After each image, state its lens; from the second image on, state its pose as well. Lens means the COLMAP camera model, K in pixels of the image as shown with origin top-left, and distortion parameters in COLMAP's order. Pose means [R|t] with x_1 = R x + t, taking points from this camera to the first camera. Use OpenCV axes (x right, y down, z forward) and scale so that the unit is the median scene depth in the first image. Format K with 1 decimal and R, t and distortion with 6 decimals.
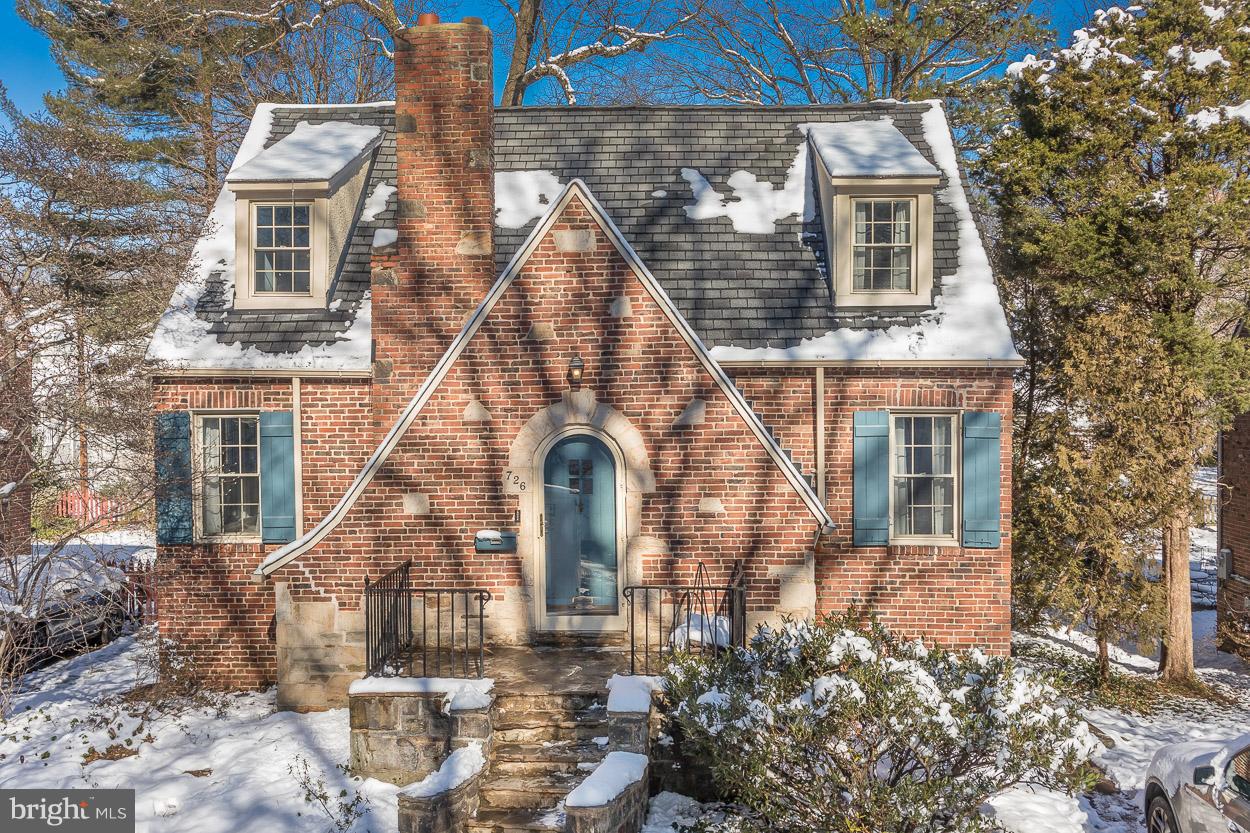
lens RADIAL K [[1339.6, 0, 625.0], [0, 1339.6, 416.5], [0, 0, 1]] dist [0.012690, -0.015584]
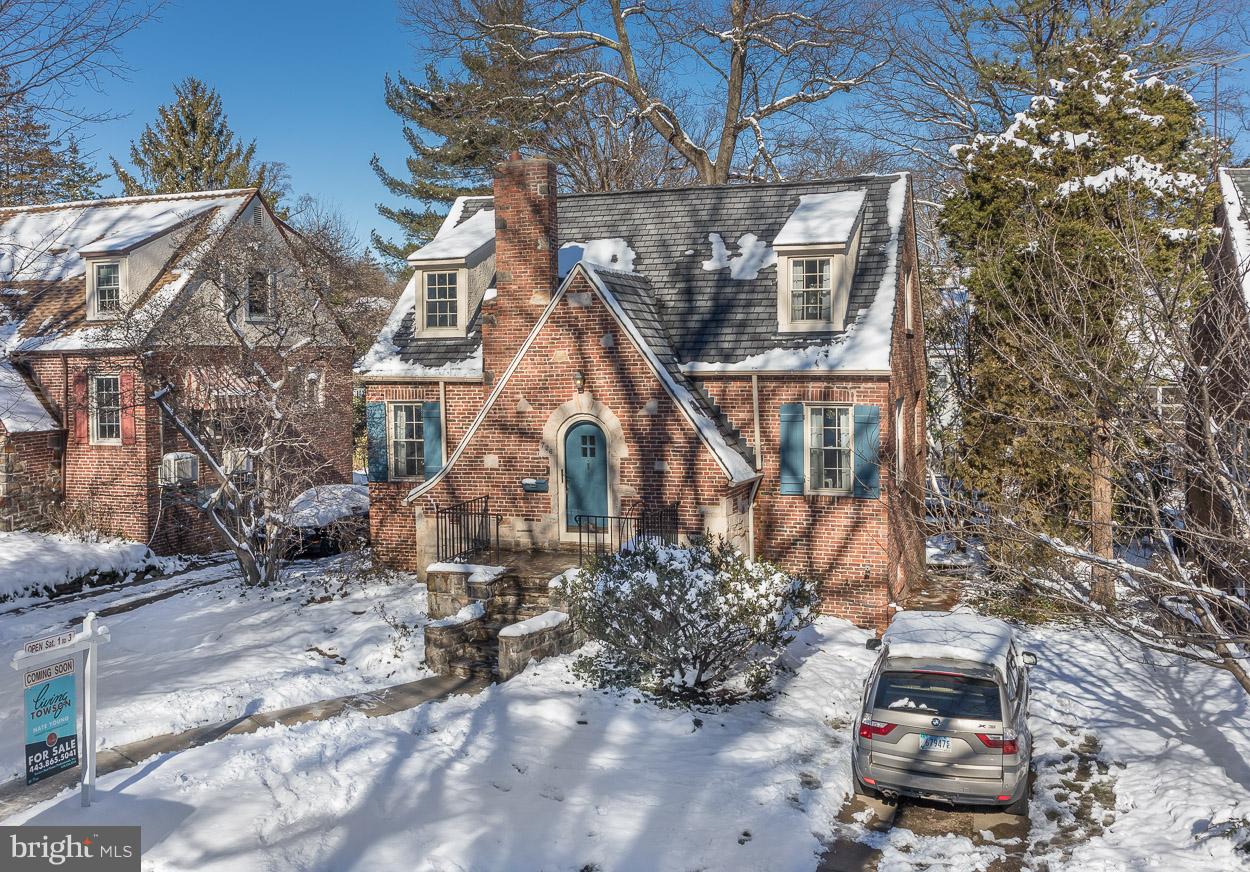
lens RADIAL K [[1127.2, 0, 585.7], [0, 1127.2, 386.4], [0, 0, 1]] dist [-0.009120, -0.003983]
pose [[0.953212, -0.000262, -0.302303, 0.342555], [0.003748, 0.999933, 0.010953, -0.037985], [0.302280, -0.011573, 0.953149, -0.258759]]
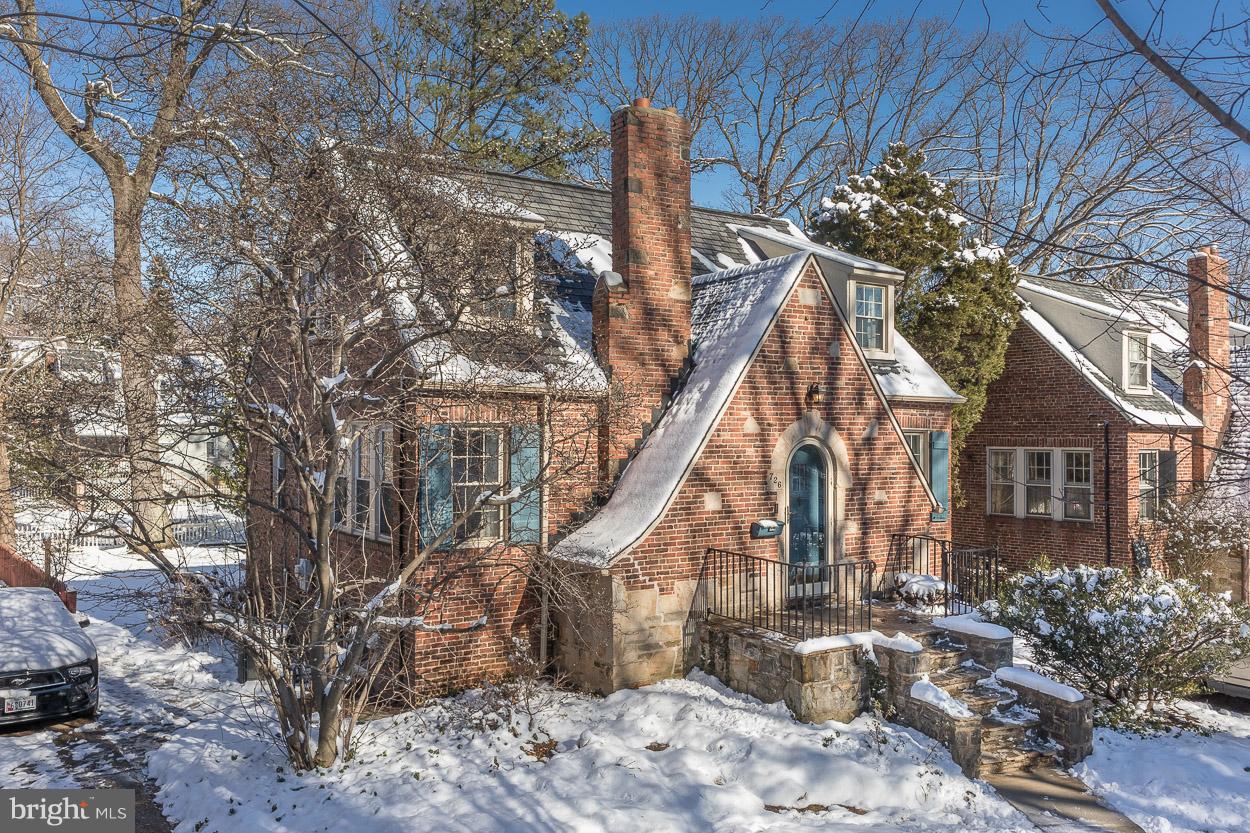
lens RADIAL K [[1047.4, 0, 605.6], [0, 1047.4, 413.7], [0, 0, 1]] dist [-0.001344, 0.001070]
pose [[0.795427, 0.022229, 0.605641, -0.741703], [0.001239, 0.999265, -0.038304, 0.020424], [-0.606048, 0.031218, 0.794815, 0.279775]]
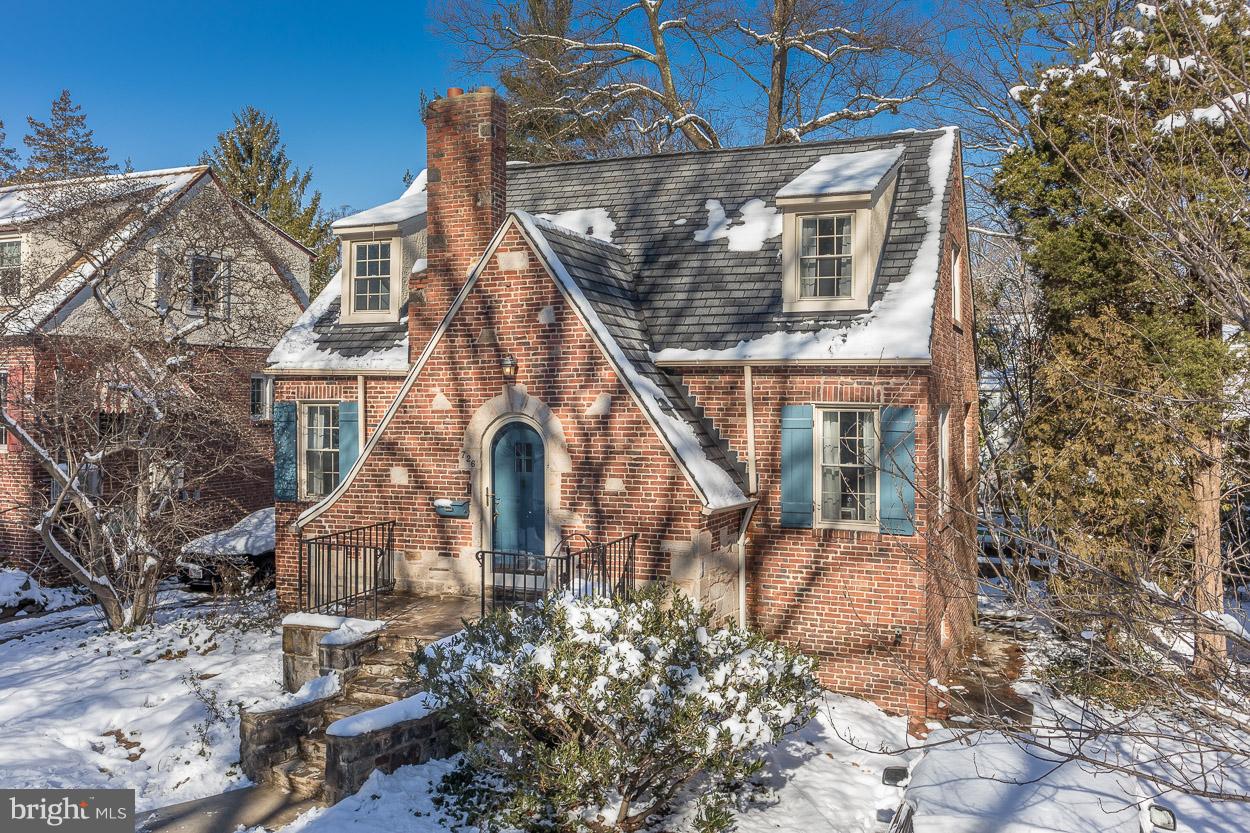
lens RADIAL K [[1044.3, 0, 625.2], [0, 1044.3, 372.2], [0, 0, 1]] dist [-0.007537, 0.004933]
pose [[0.943585, -0.000831, -0.331128, 0.334140], [-0.012658, 0.999176, -0.038575, 0.003484], [0.330887, 0.040590, 0.942797, 0.138312]]
